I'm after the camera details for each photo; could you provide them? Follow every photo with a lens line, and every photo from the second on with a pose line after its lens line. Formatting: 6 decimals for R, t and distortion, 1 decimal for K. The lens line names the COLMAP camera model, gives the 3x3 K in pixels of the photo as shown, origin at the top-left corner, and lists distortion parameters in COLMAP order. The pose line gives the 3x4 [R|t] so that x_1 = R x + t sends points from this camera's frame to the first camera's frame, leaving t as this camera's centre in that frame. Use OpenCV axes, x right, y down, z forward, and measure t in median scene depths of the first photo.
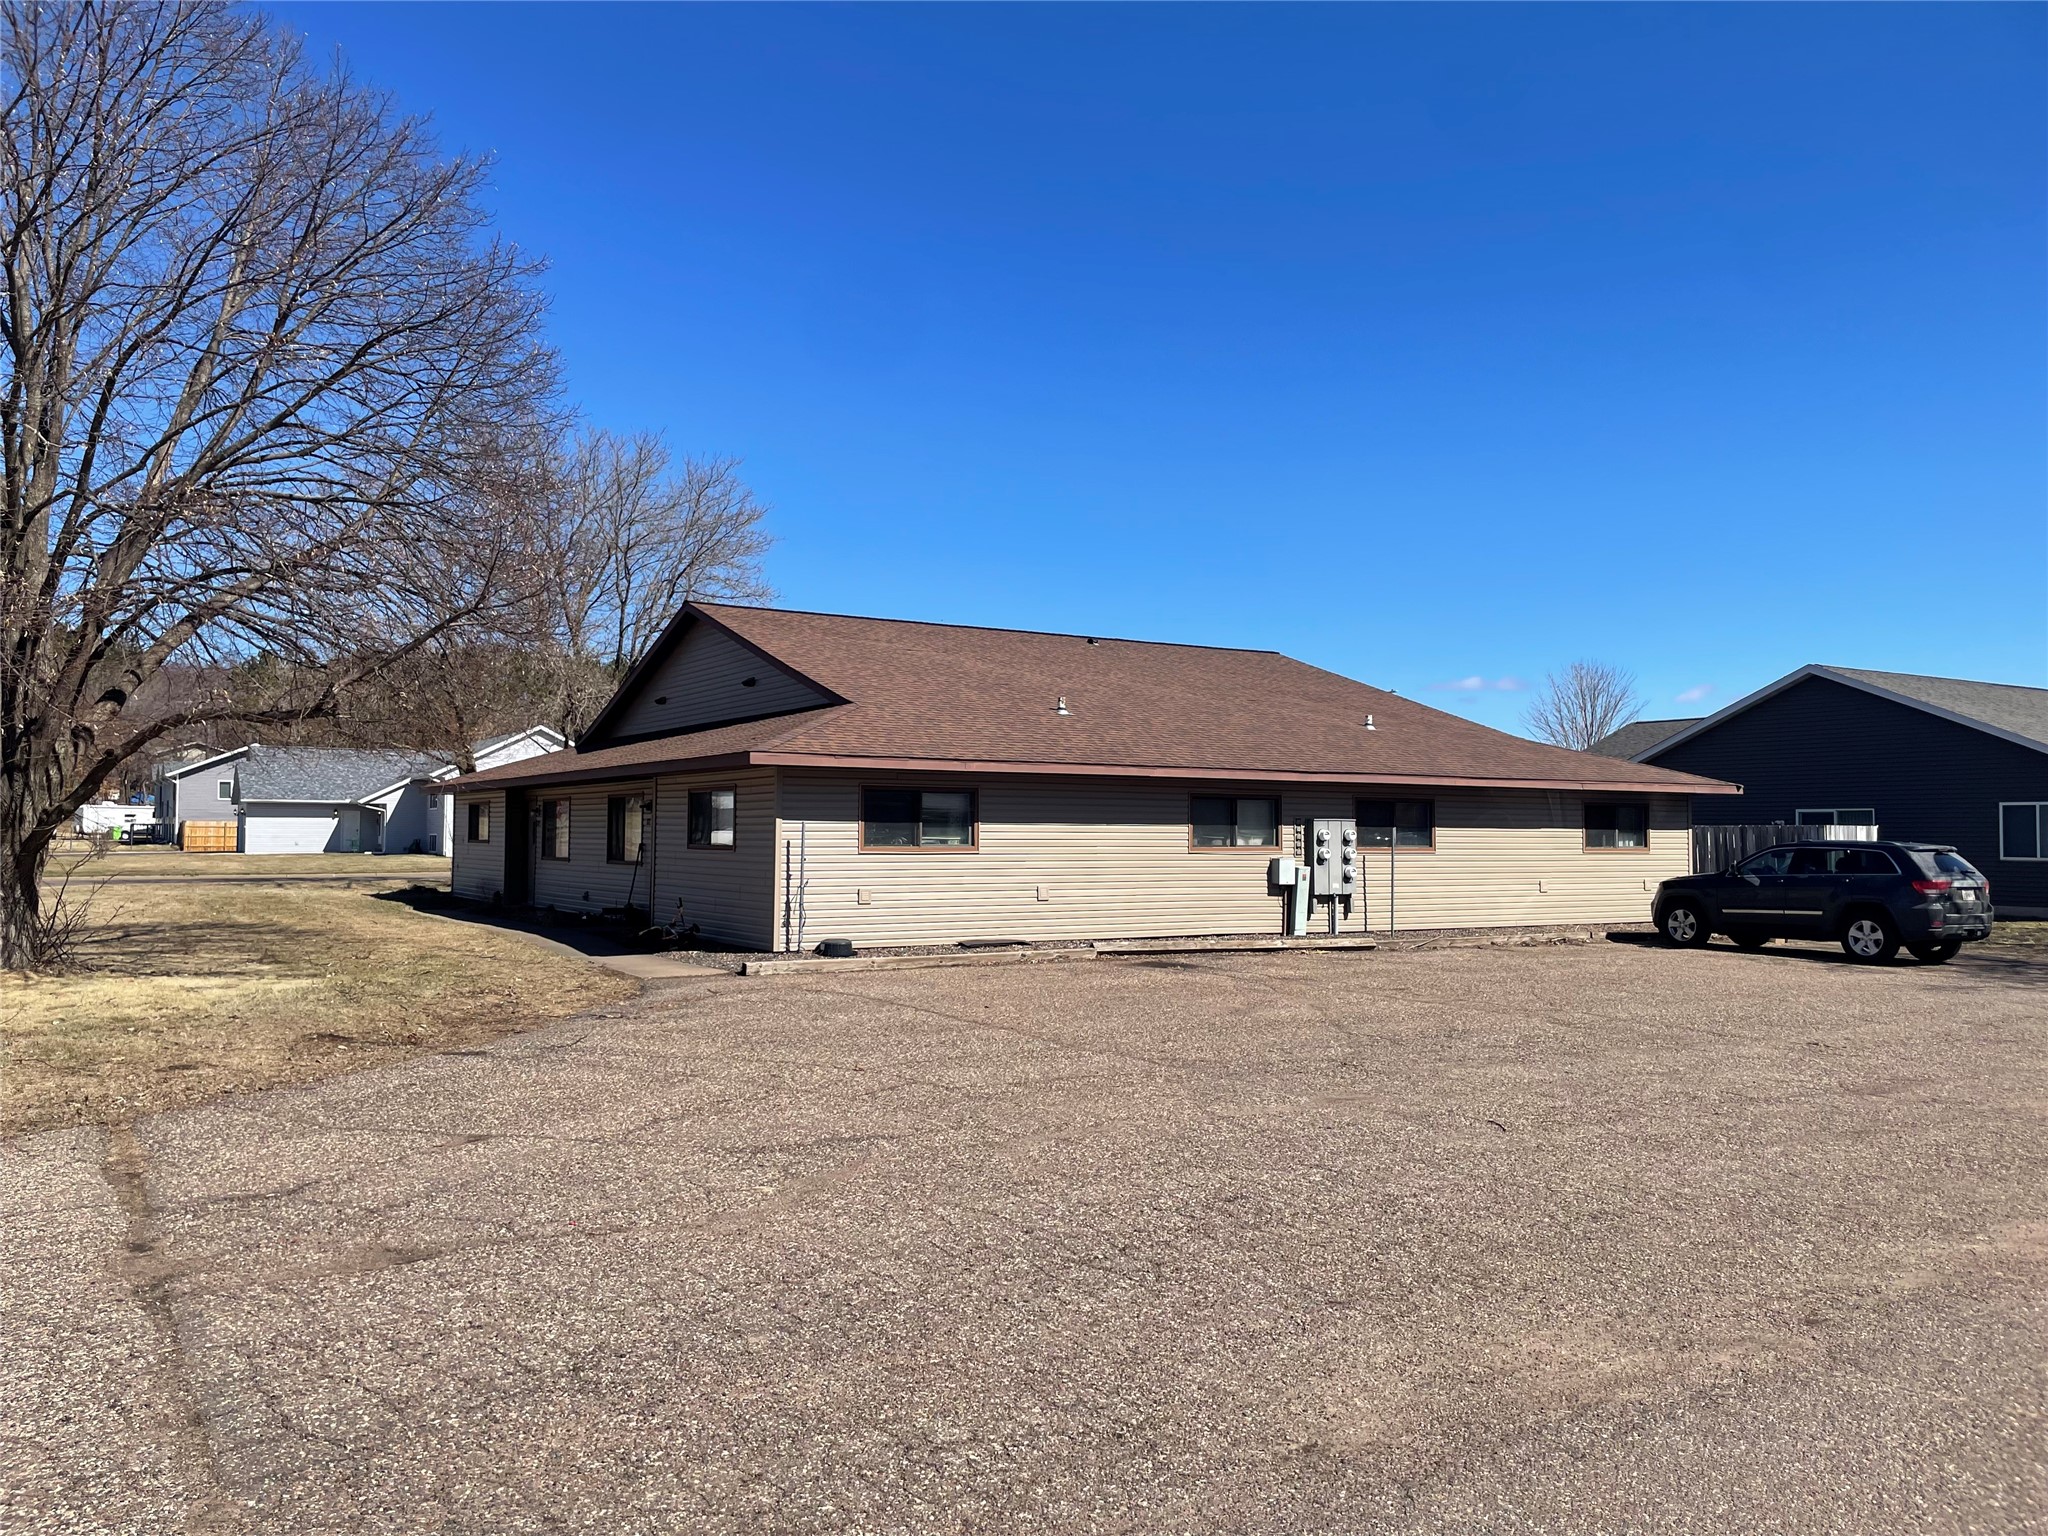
lens RADIAL K [[1580.2, 0, 1014.2], [0, 1580.2, 774.1], [0, 0, 1]] dist [0.115687, -0.199830]
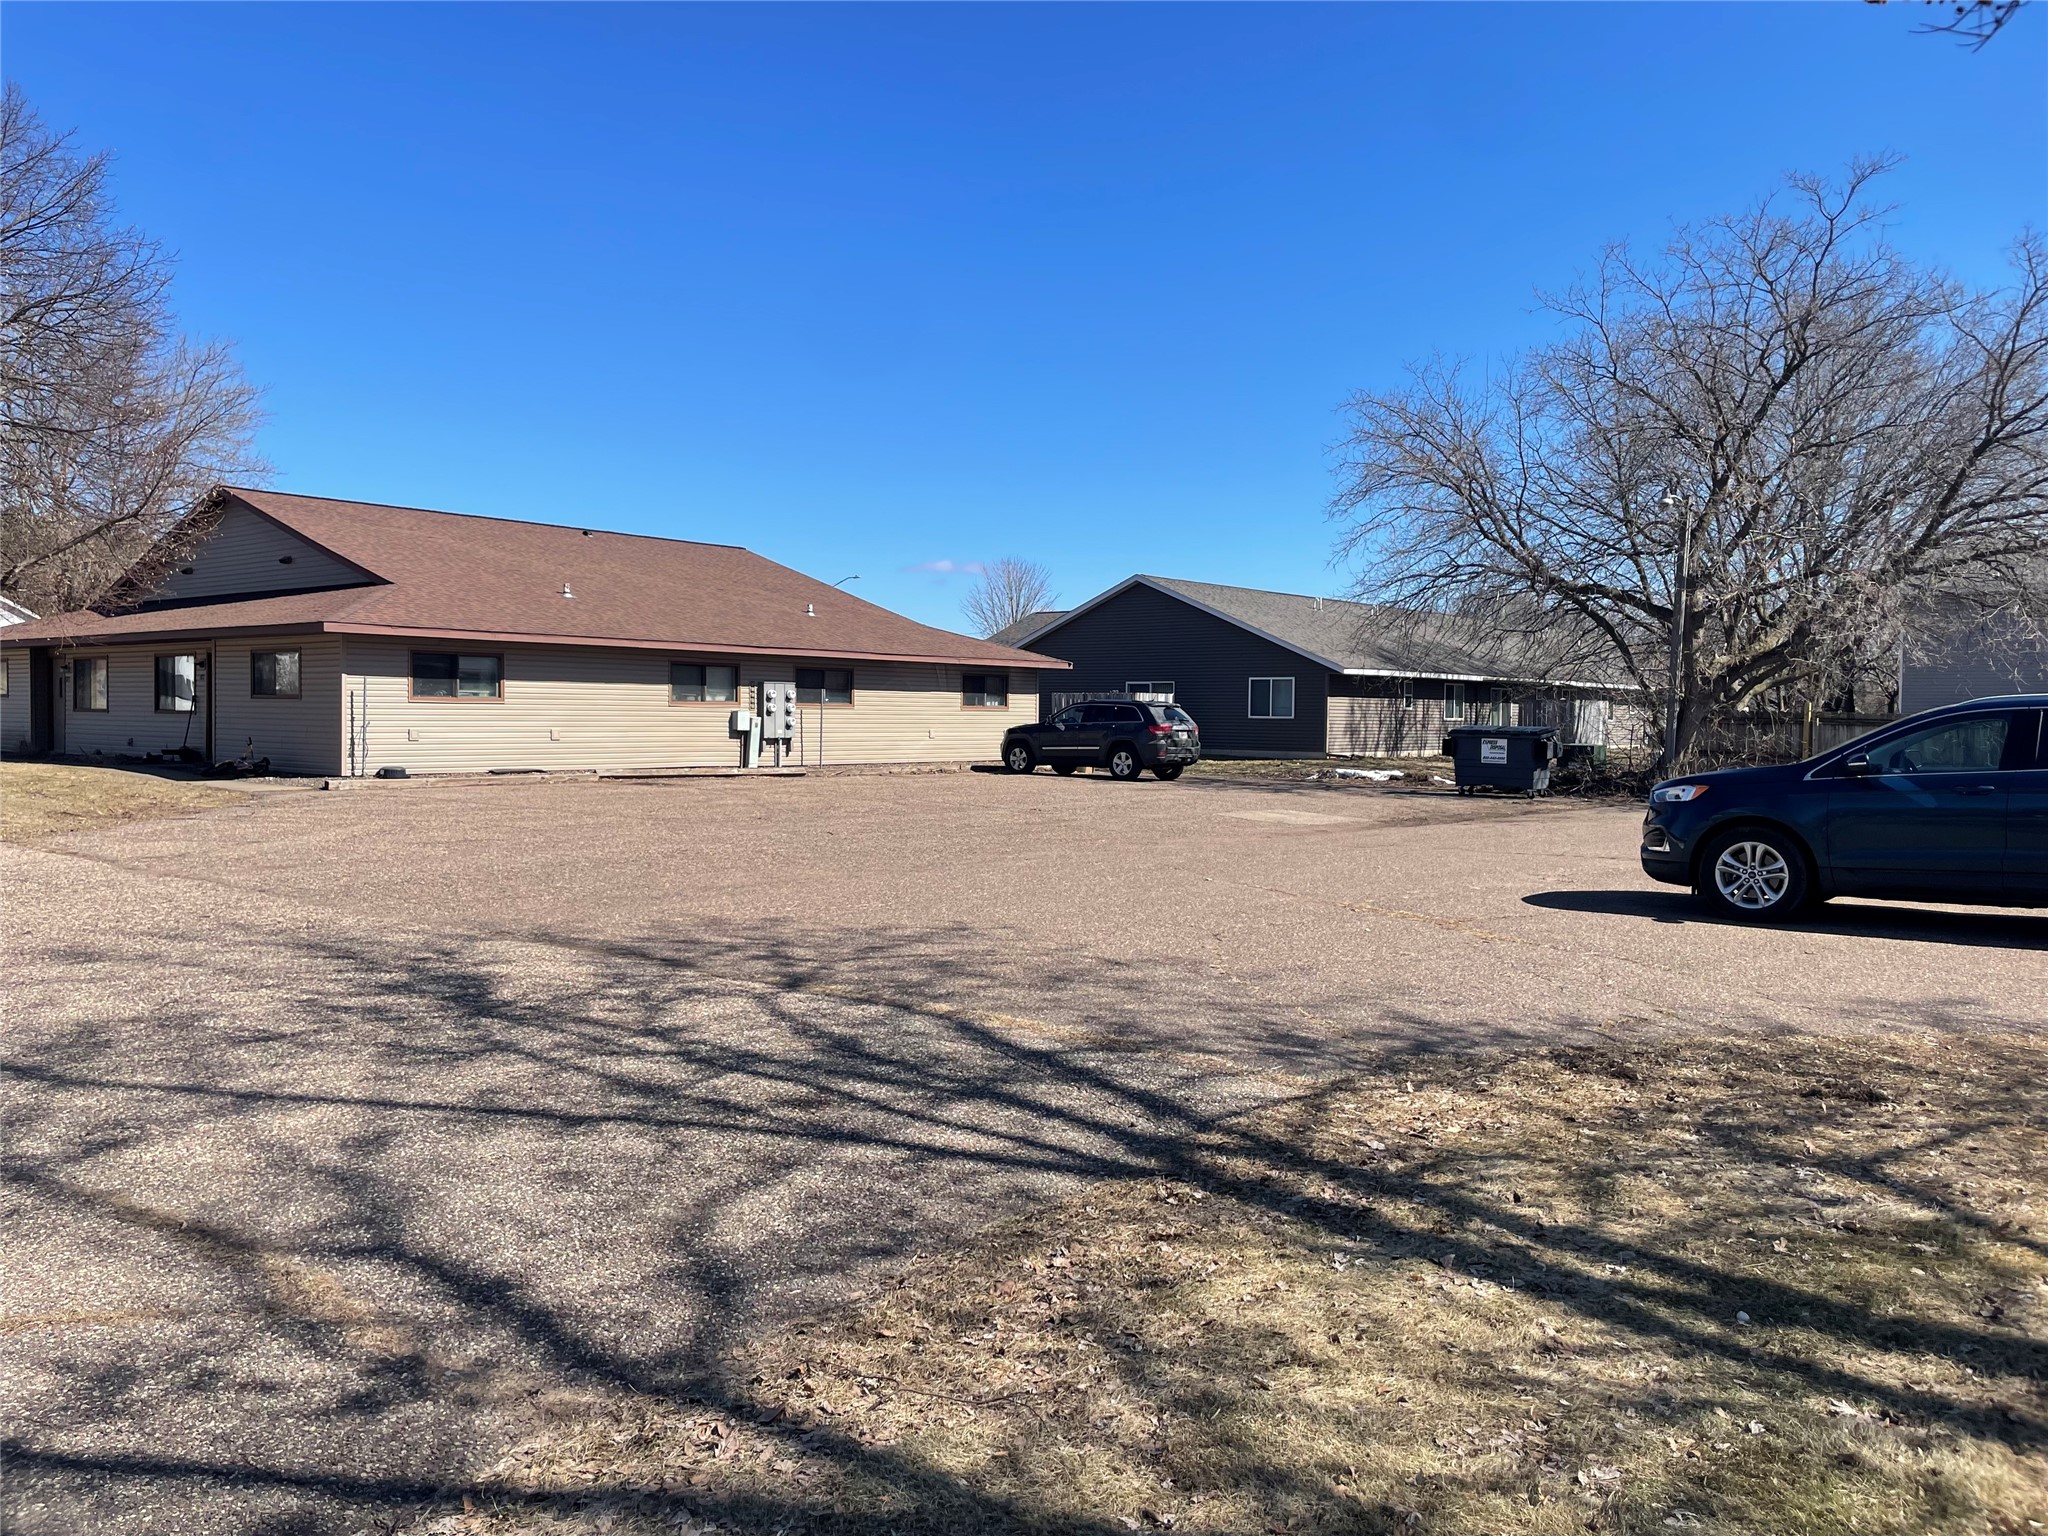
lens RADIAL K [[1580.2, 0, 1014.2], [0, 1580.2, 774.1], [0, 0, 1]] dist [0.115687, -0.199830]
pose [[0.949025, -0.006878, 0.315125, -0.034398], [-0.017971, 0.996955, 0.075882, 0.000333], [-0.314688, -0.077677, 0.946012, -0.347901]]
